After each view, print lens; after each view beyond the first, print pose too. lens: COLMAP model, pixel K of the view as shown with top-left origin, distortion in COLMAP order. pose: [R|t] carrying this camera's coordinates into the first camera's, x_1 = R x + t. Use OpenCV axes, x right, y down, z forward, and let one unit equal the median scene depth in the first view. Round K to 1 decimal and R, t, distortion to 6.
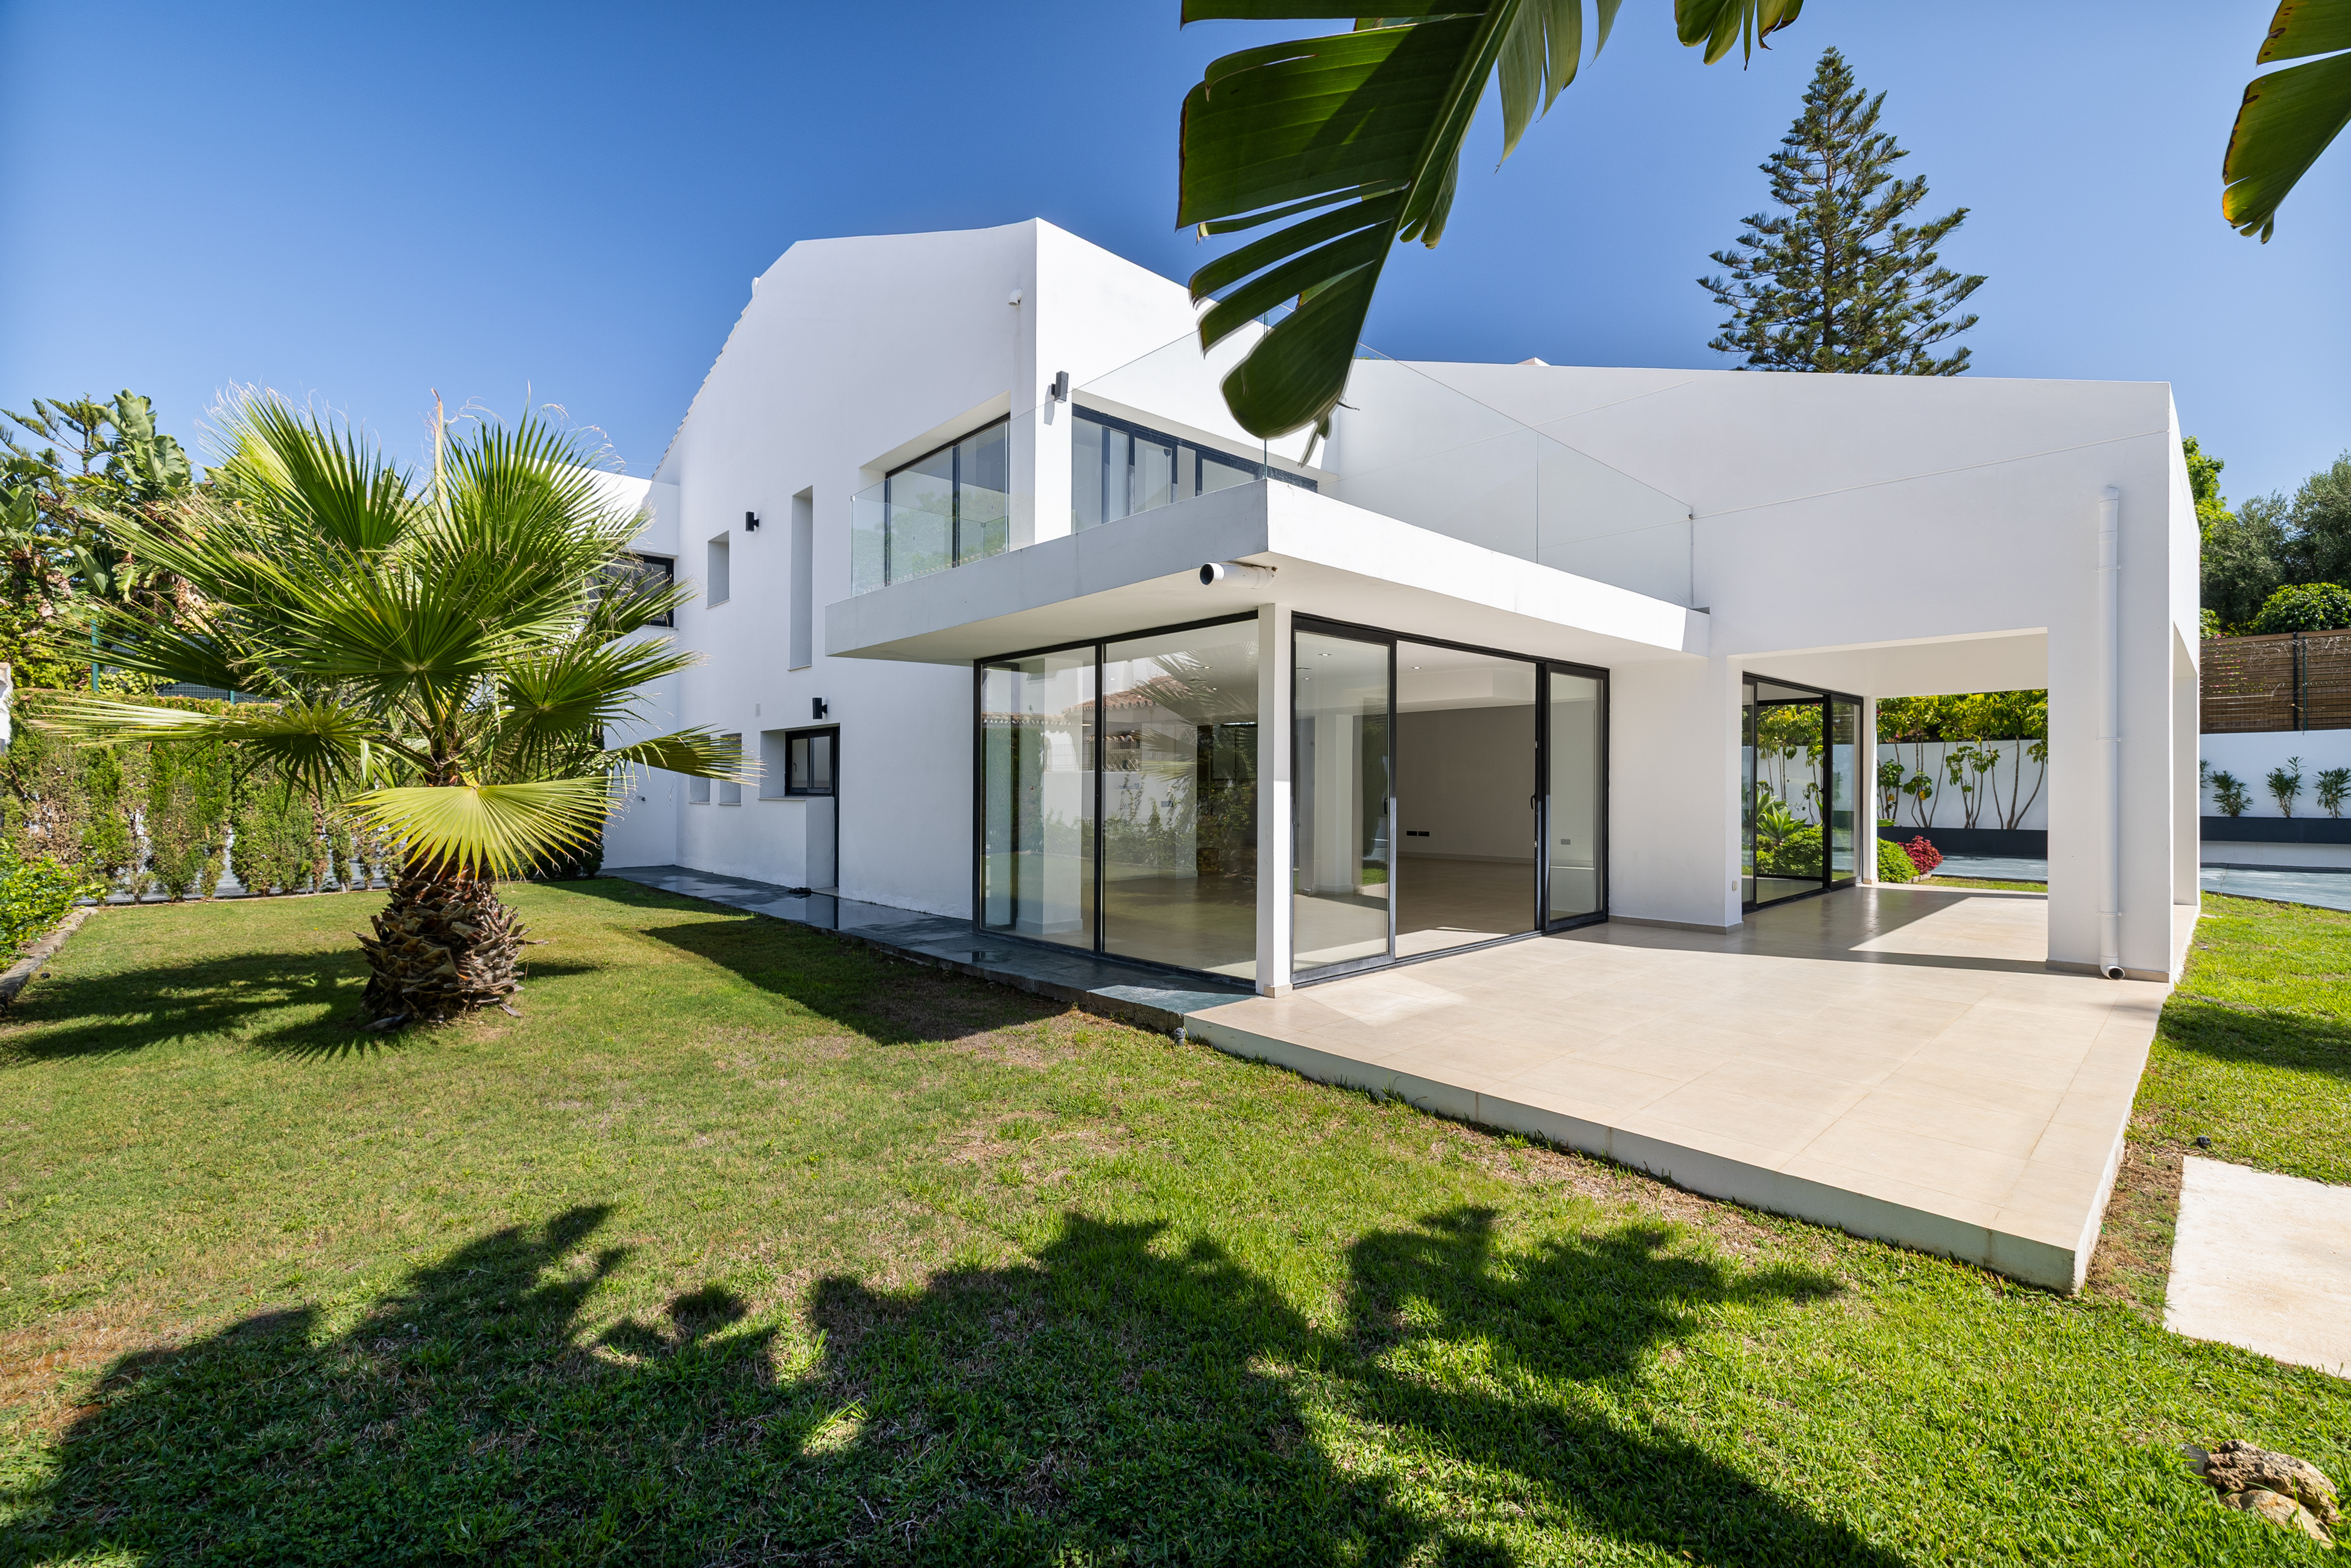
lens RADIAL K [[1000.3, 0, 1176.0], [0, 1000.3, 784.2], [0, 0, 1]] dist [0.001361, 0.000007]
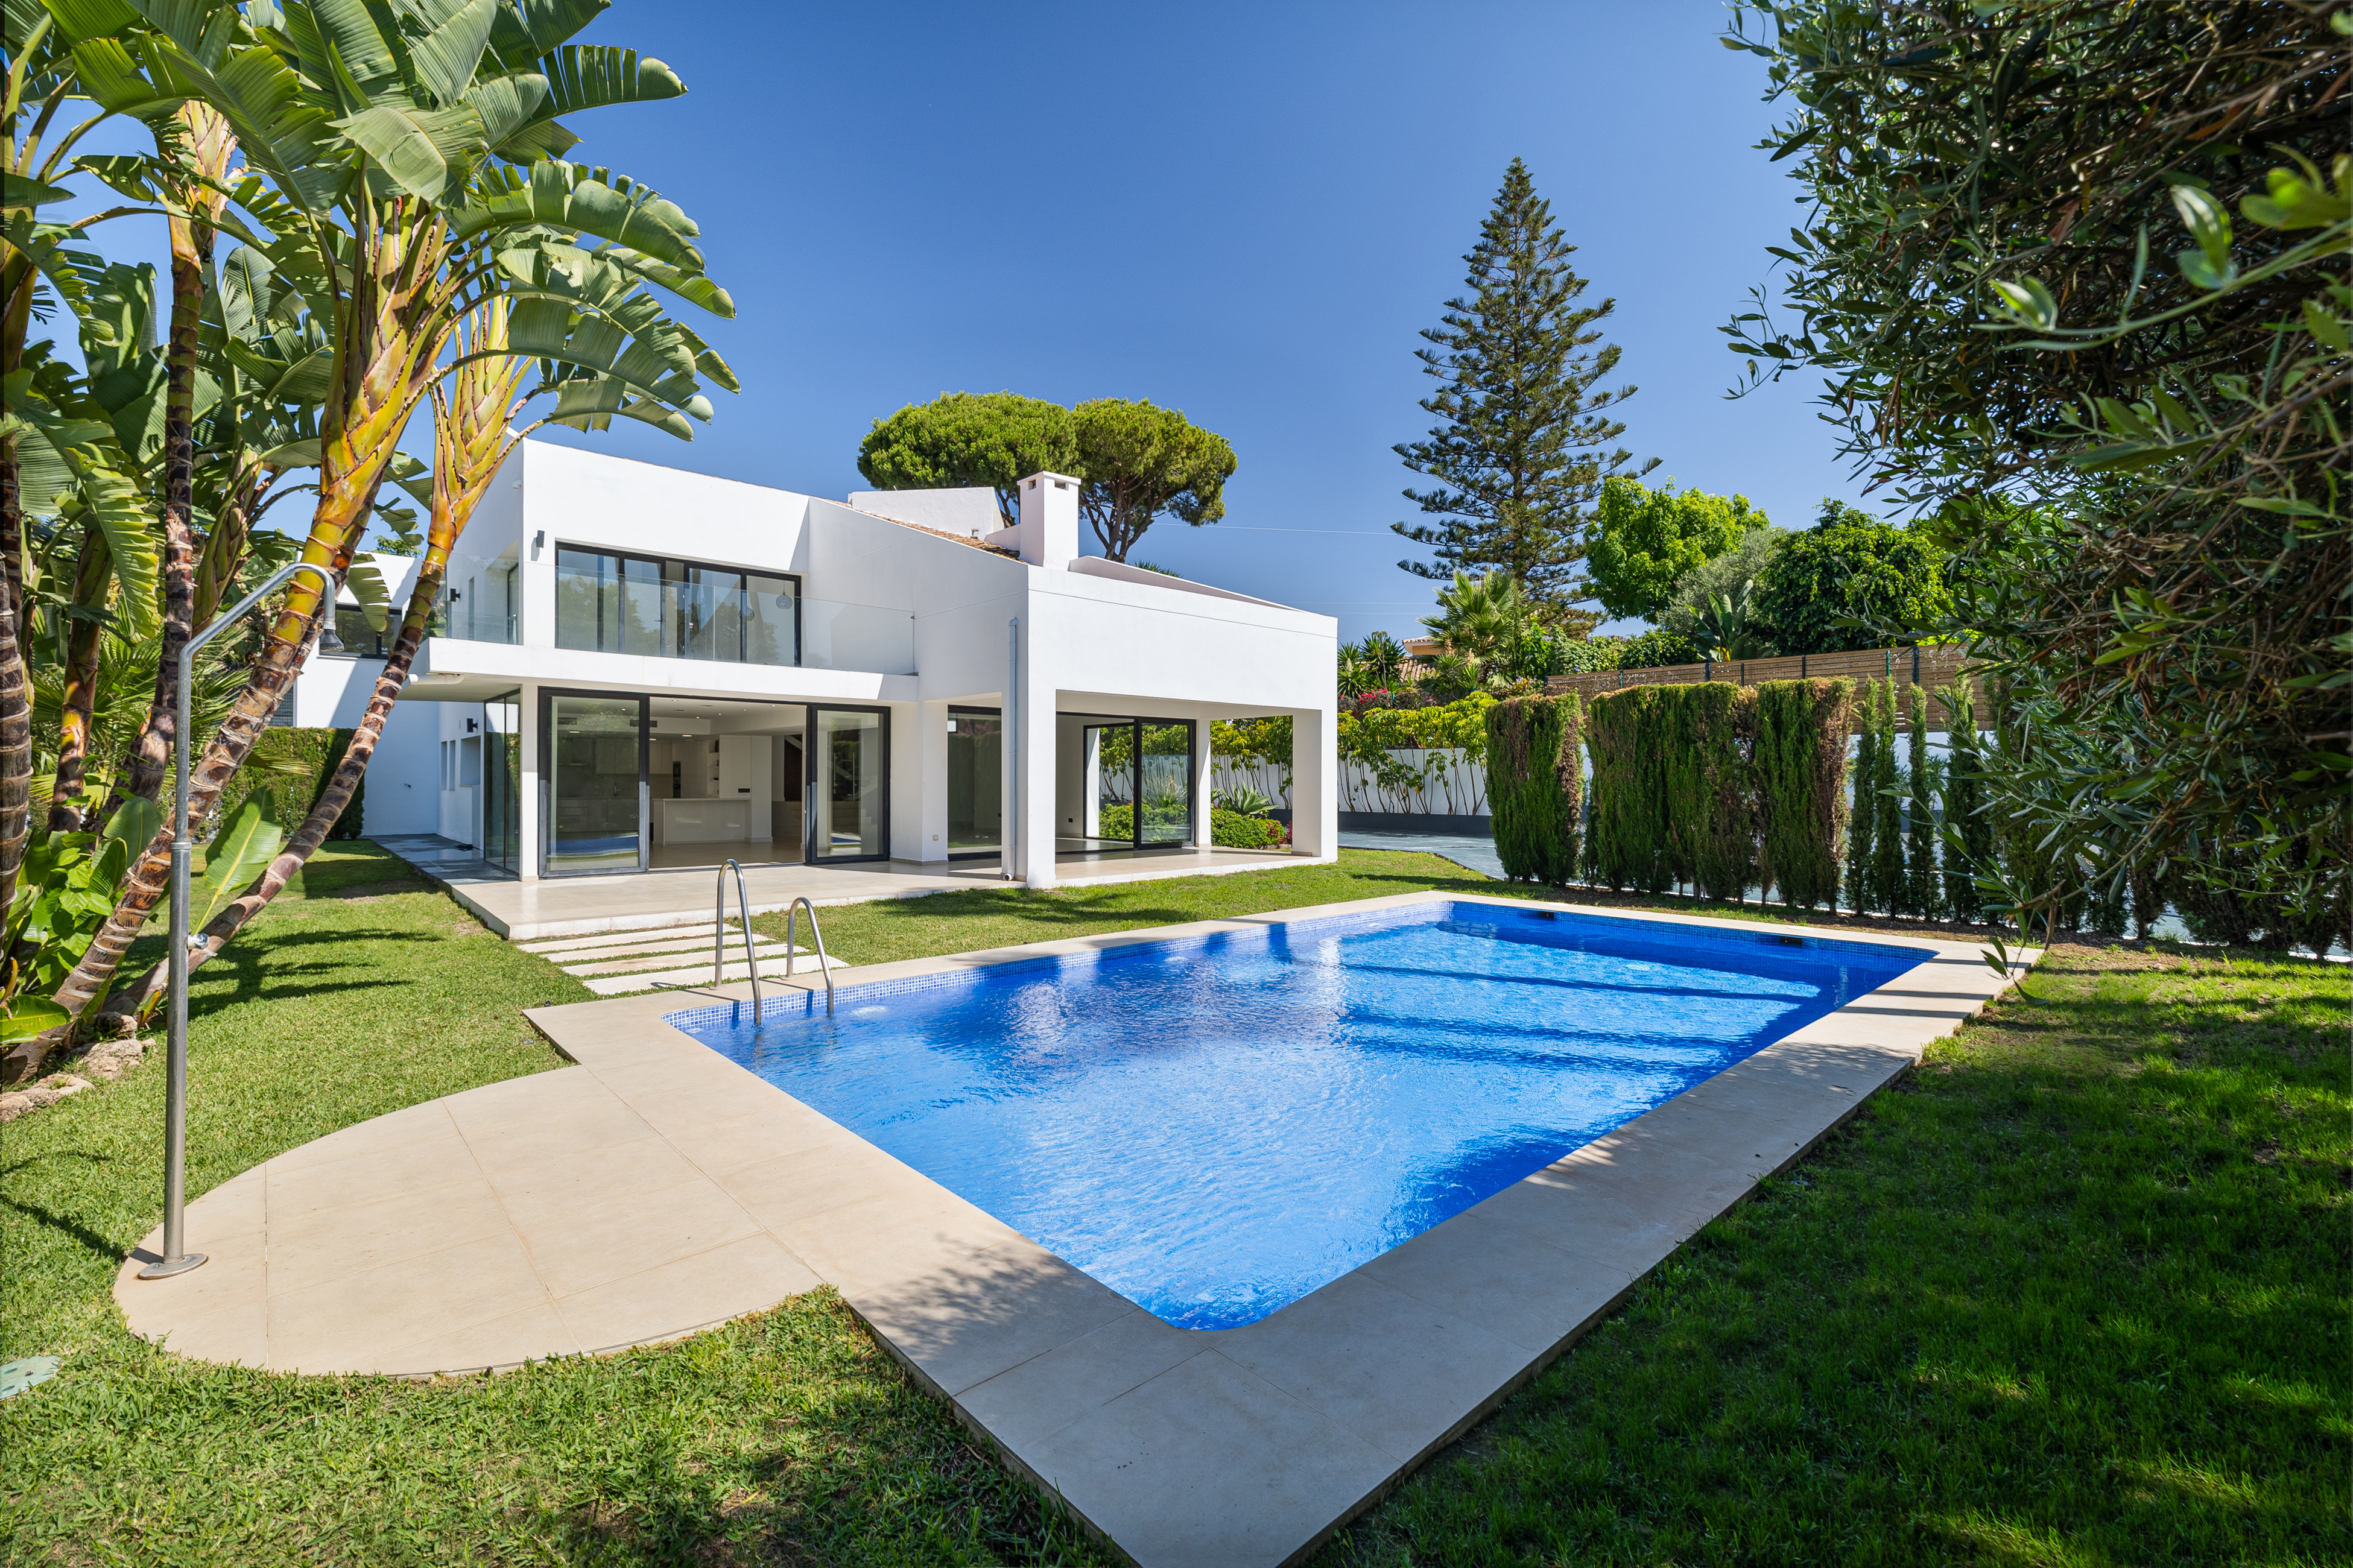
lens RADIAL K [[1001.1, 0, 1176.8], [0, 1001.1, 781.9], [0, 0, 1]] dist [0.001361, 0.000007]
pose [[0.999950, 0.003858, -0.009265, 0.277157], [-0.003858, 0.999993, 0.000068, 0.001940], [0.009265, -0.000032, 0.999957, -0.192417]]
